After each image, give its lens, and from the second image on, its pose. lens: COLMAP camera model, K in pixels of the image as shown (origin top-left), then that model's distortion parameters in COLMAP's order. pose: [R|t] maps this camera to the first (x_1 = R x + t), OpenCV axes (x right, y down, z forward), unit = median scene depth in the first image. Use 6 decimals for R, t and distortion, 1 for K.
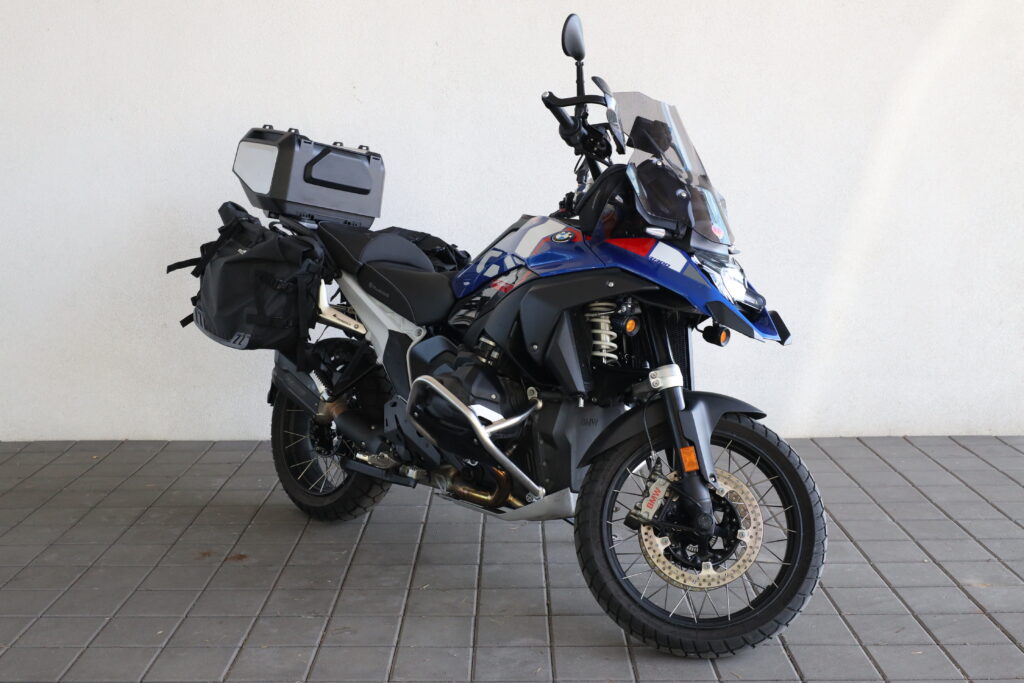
lens RADIAL K [[1184.8, 0, 512.0], [0, 1184.8, 341.5], [0, 0, 1]] dist [-0.003789, -0.013094]
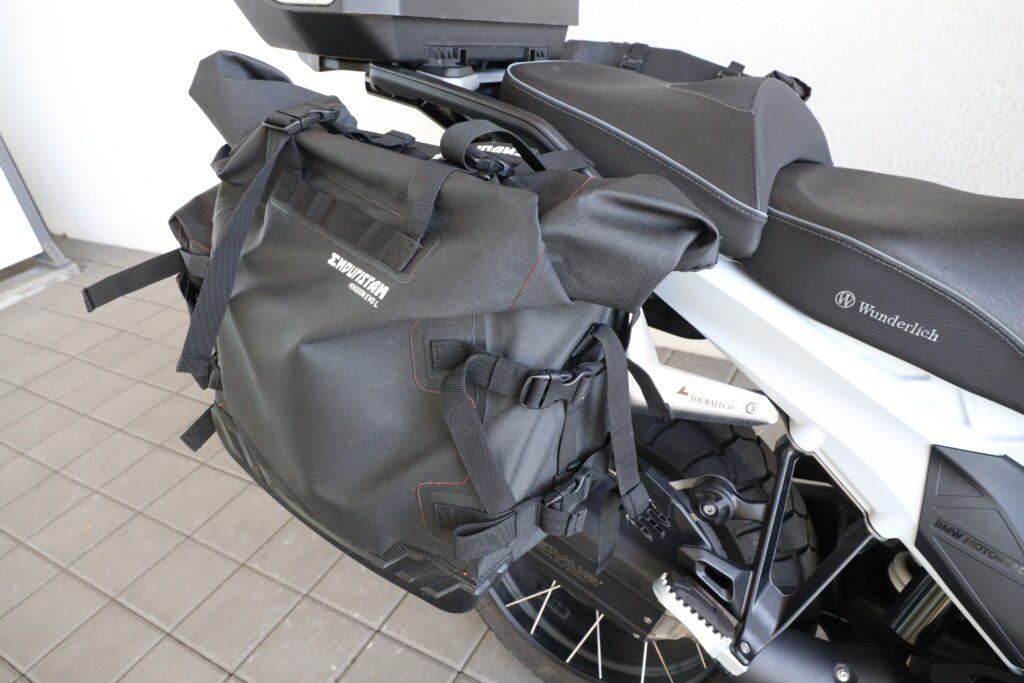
lens RADIAL K [[680.0, 0, 512.0], [0, 680.0, 341.5], [0, 0, 1]] dist [-0.001869, -0.000285]
pose [[0.970360, -0.212660, 0.114791, -0.251297], [0.156413, 0.914765, 0.372479, -0.128538], [-0.184218, -0.343484, 0.920914, 1.003545]]
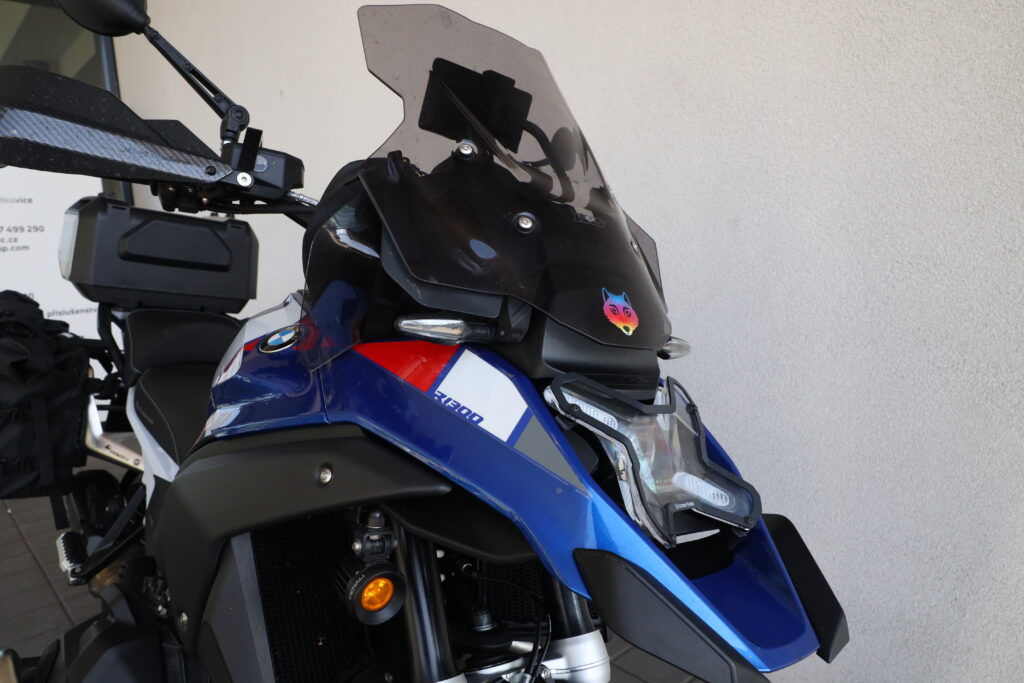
lens RADIAL K [[680.0, 0, 512.0], [0, 680.0, 341.5], [0, 0, 1]] dist [-0.001869, -0.000285]
pose [[0.994533, -0.045361, -0.094053, 0.149901], [0.043574, 0.998830, -0.020971, -0.076363], [0.094894, 0.016758, 0.995346, 0.733661]]
